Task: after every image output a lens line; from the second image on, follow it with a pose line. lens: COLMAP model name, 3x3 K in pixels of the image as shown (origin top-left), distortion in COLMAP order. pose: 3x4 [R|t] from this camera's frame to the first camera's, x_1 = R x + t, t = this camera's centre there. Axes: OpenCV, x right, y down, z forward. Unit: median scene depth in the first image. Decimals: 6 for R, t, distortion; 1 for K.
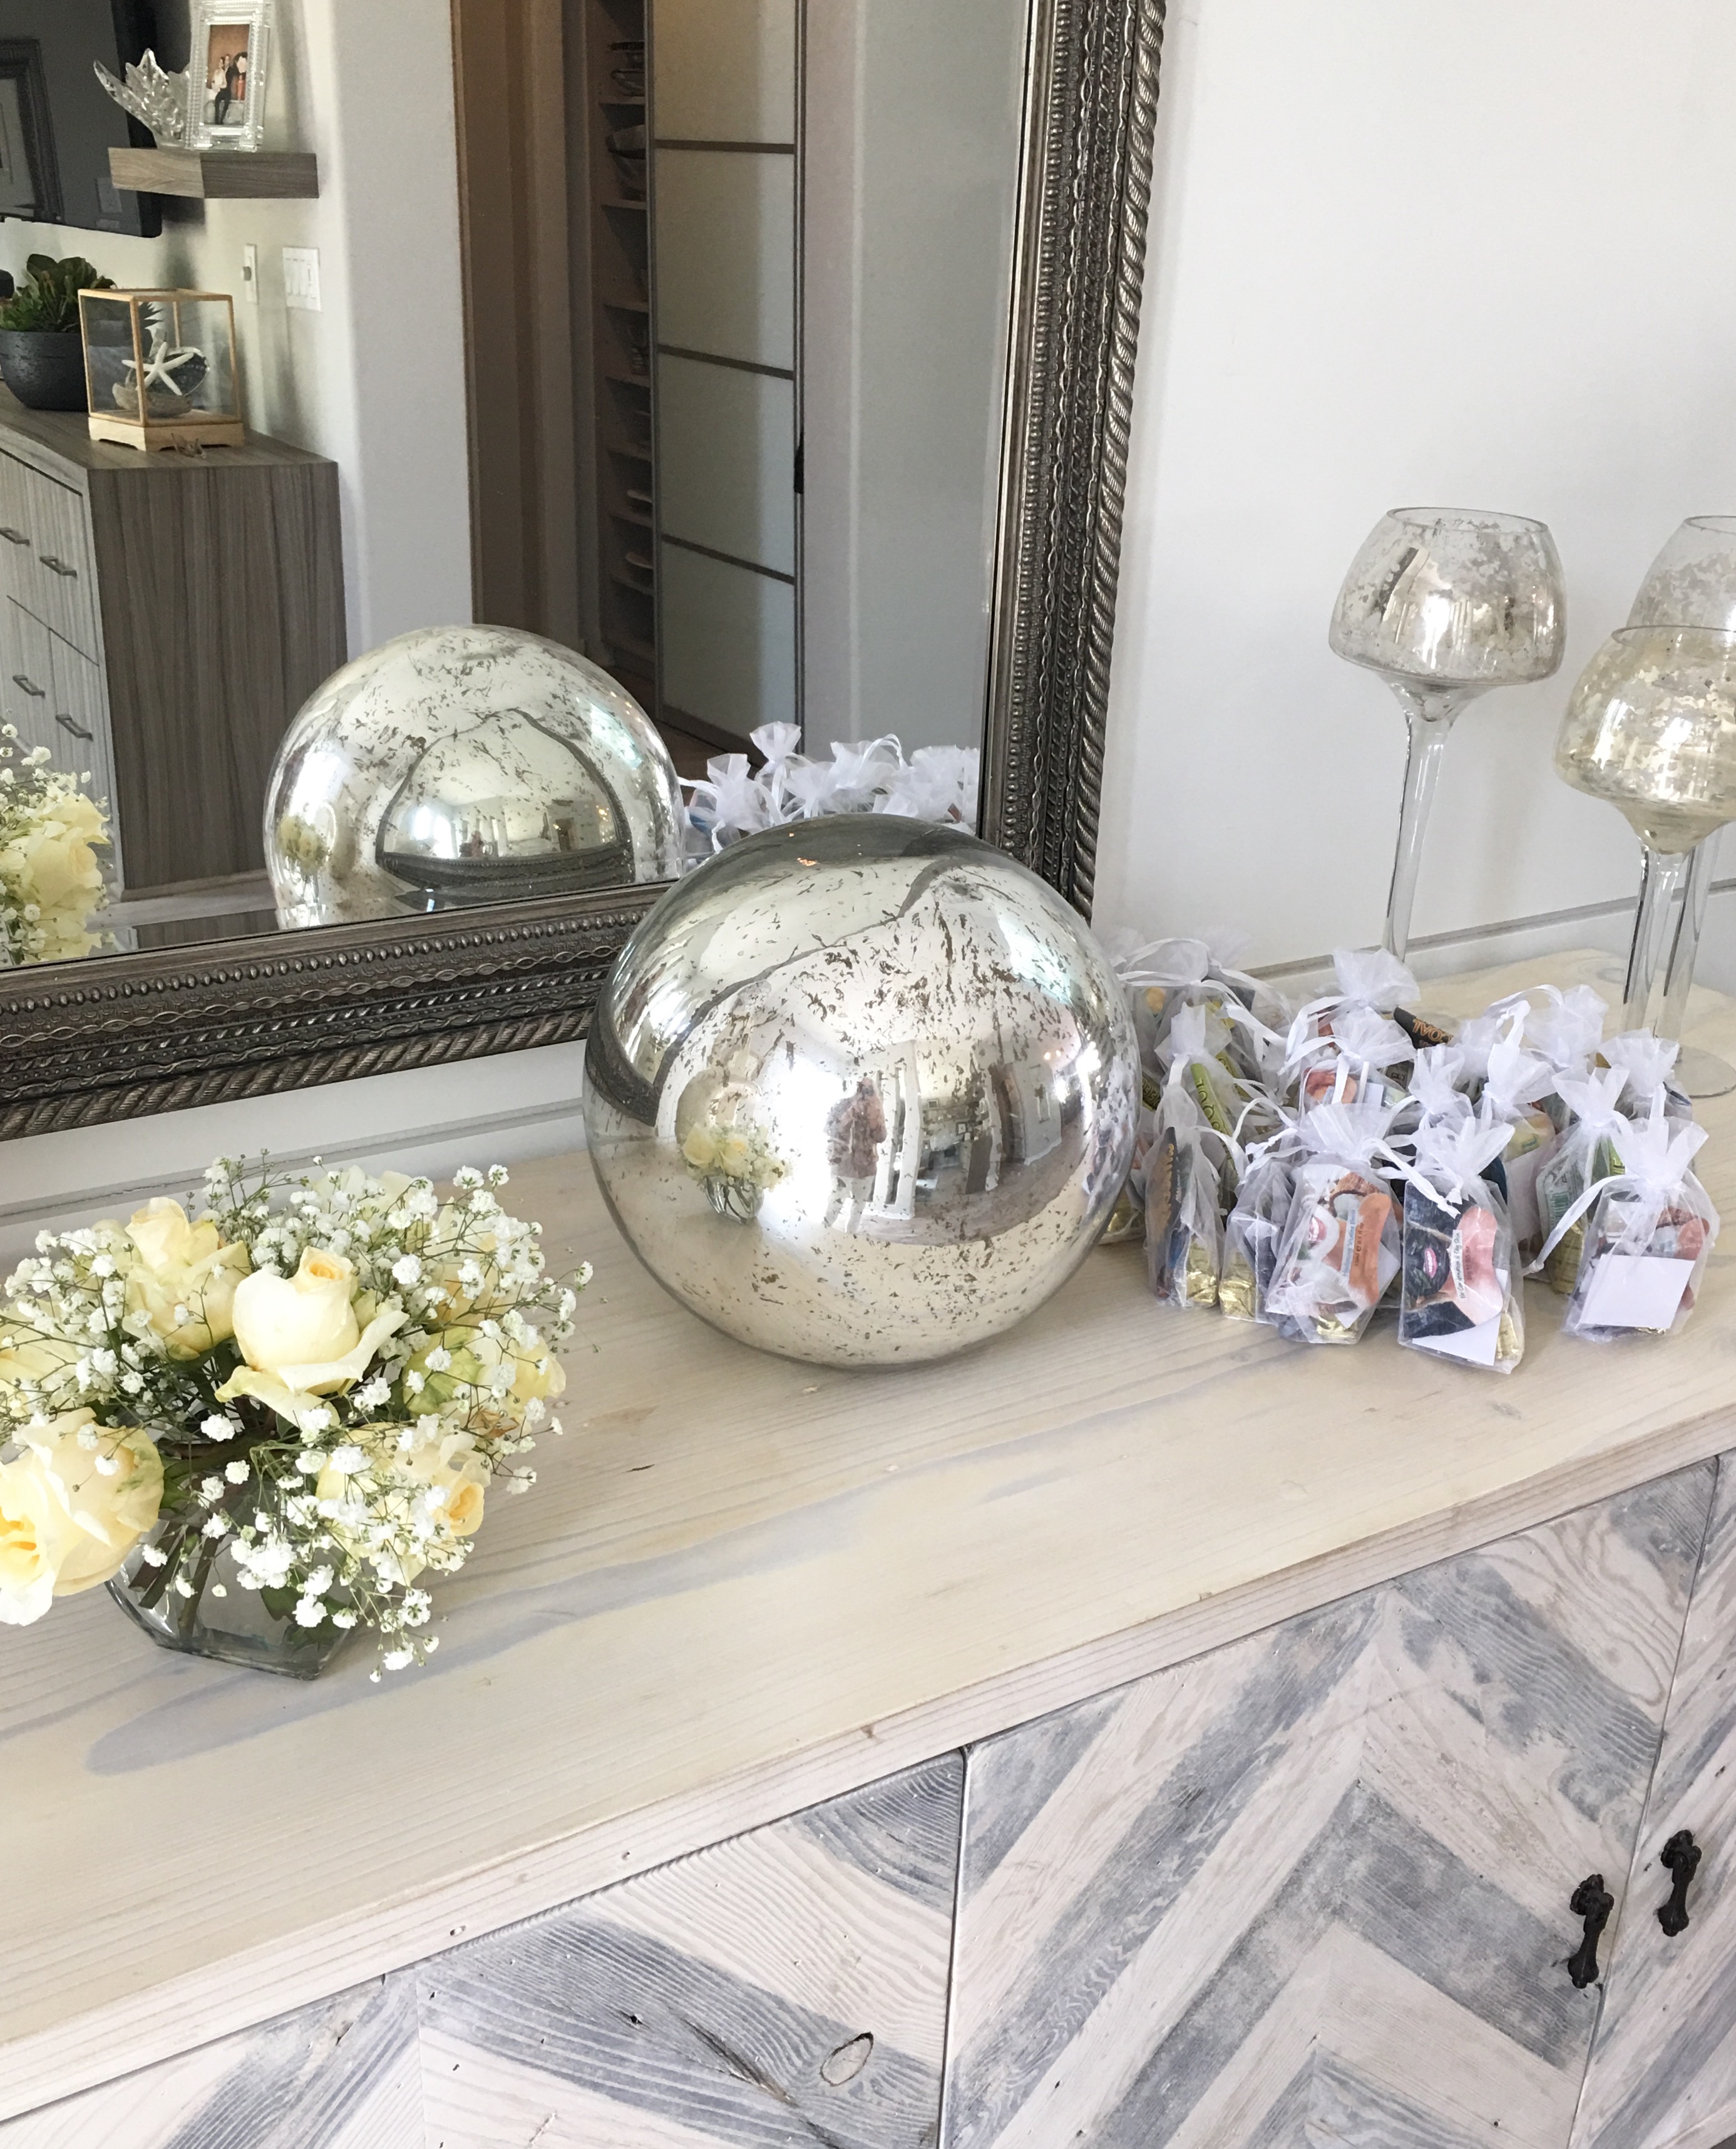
lens RADIAL K [[2098.3, 0, 868.0], [0, 2098.3, 1074.5], [0, 0, 1]] dist [0.059652, -0.139321]
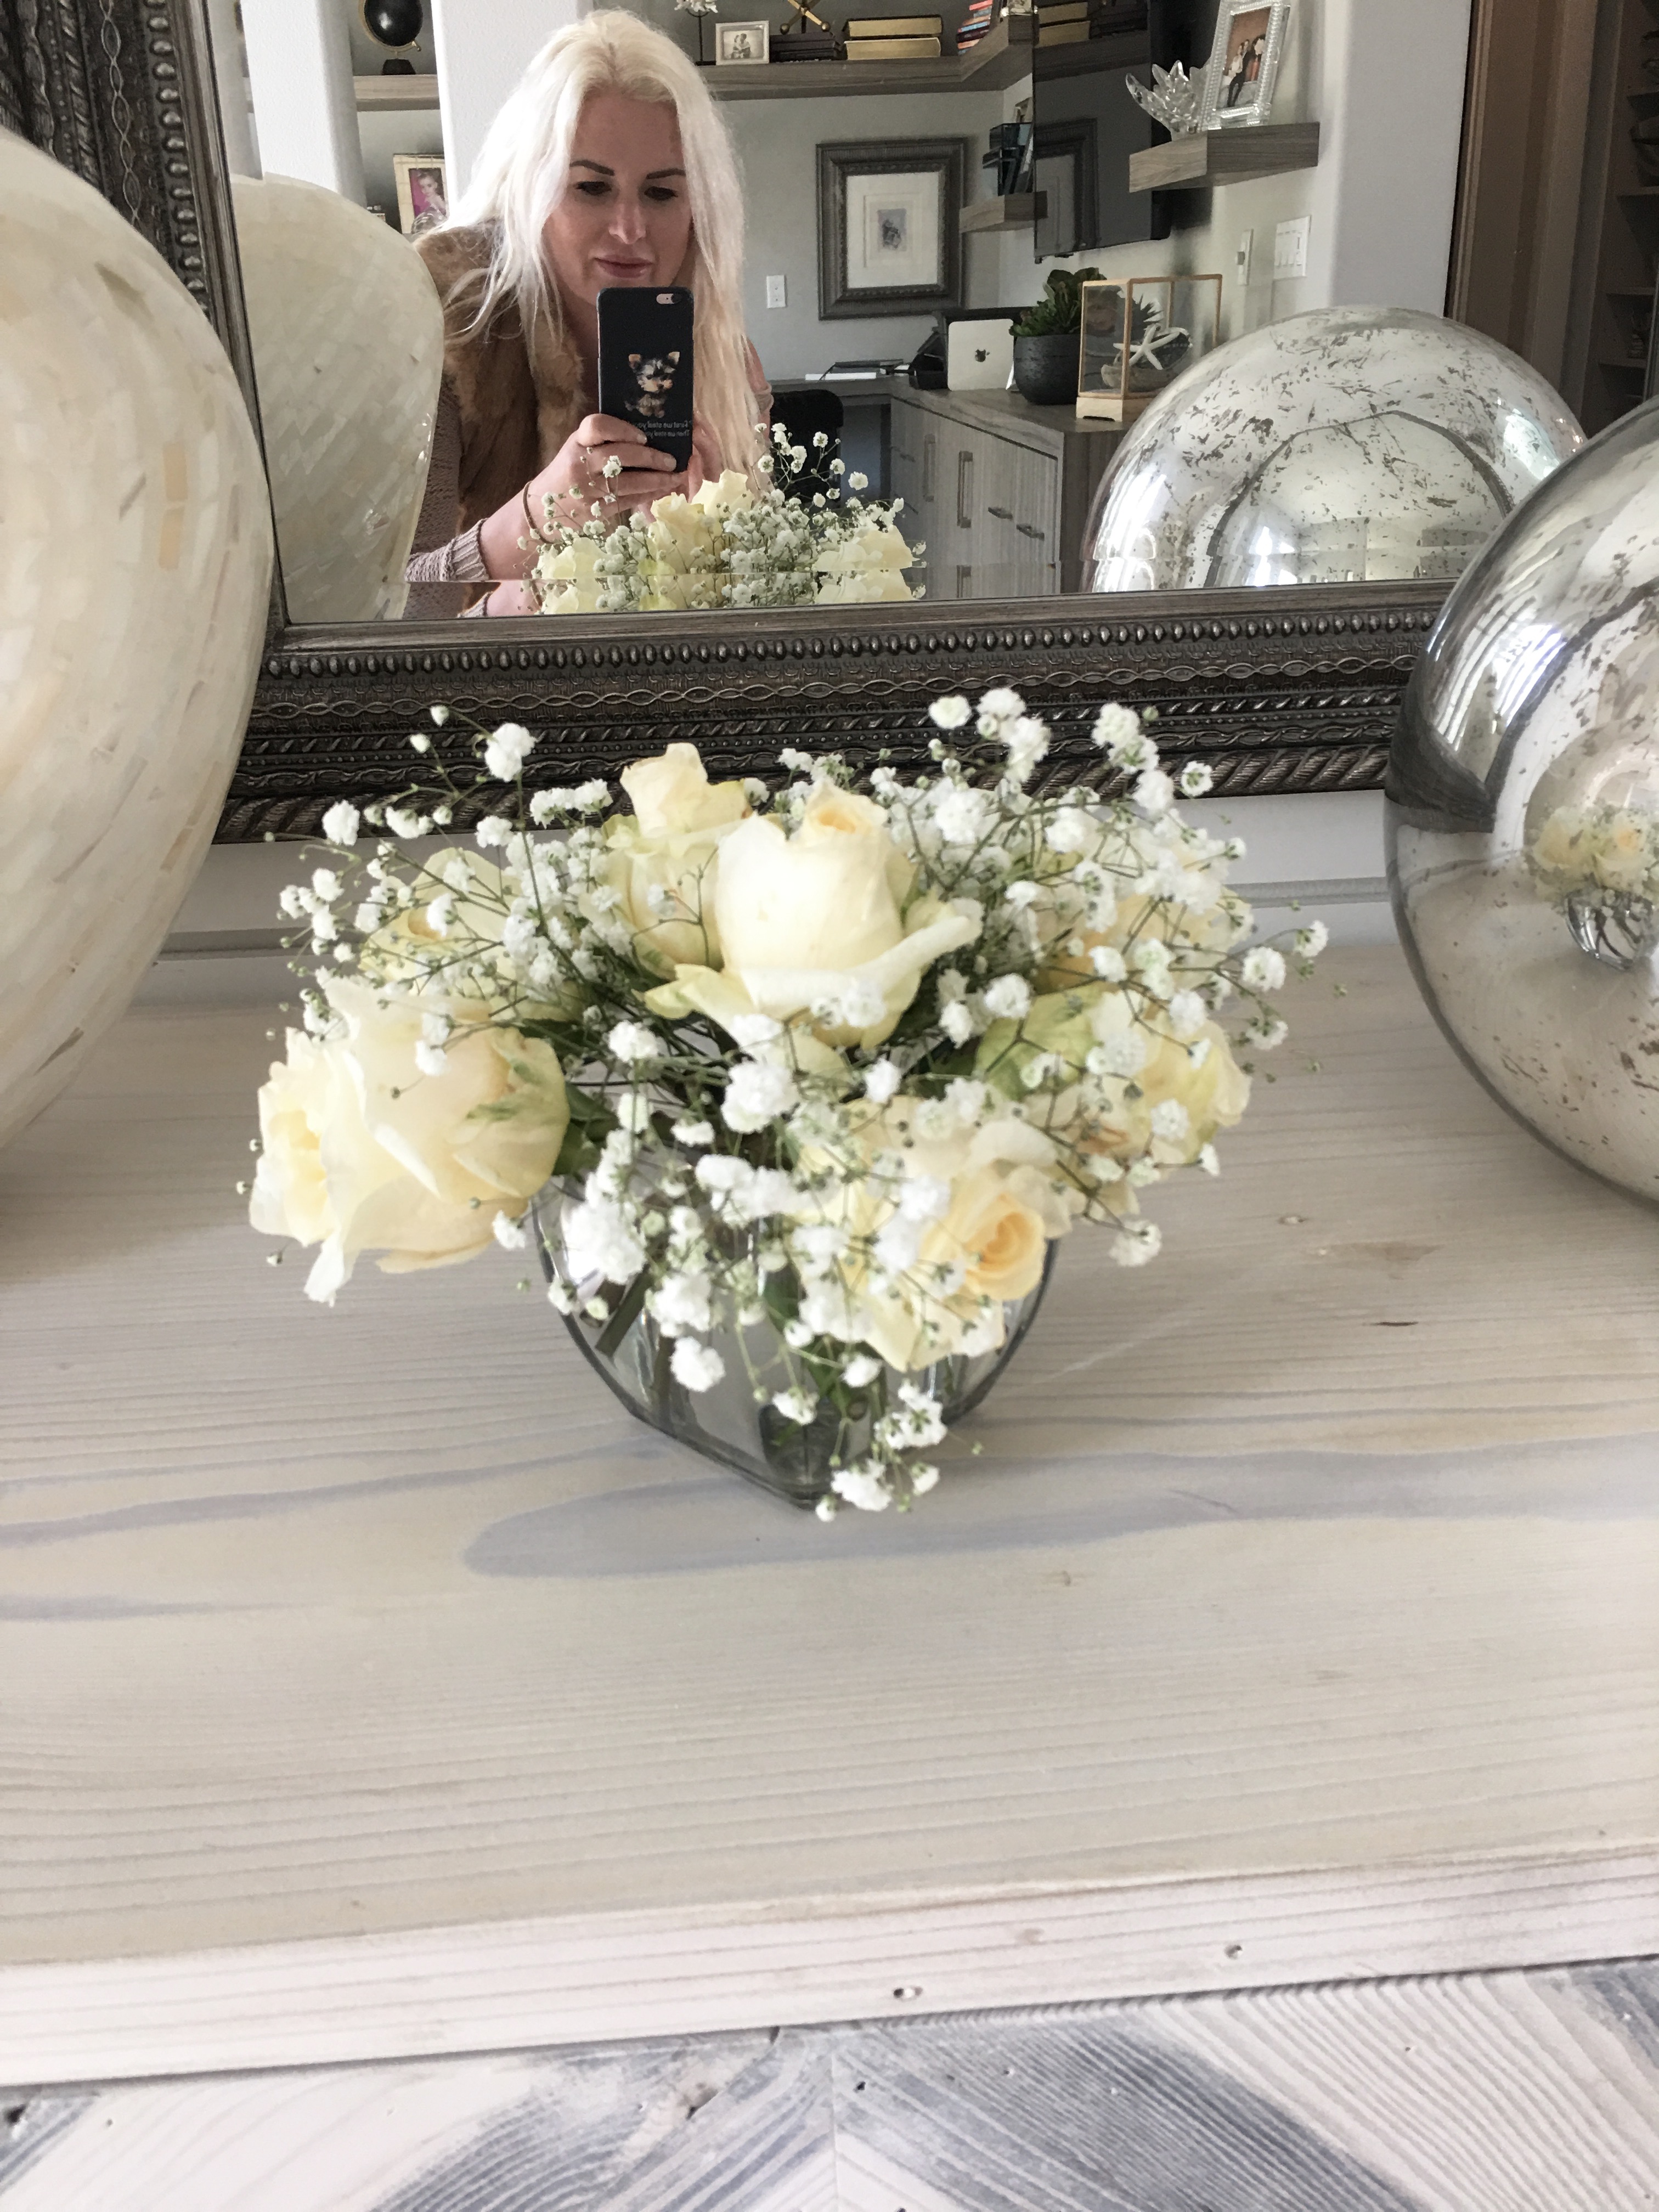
lens RADIAL K [[1847.6, 0, 832.0], [0, 1847.6, 1090.7], [0, 0, 1]] dist [0.084516, -0.113536]
pose [[0.884597, 0.122690, -0.449927, -0.014158], [-0.118747, 0.992231, 0.037104, 0.125384], [0.450984, 0.020605, 0.892294, 0.449667]]
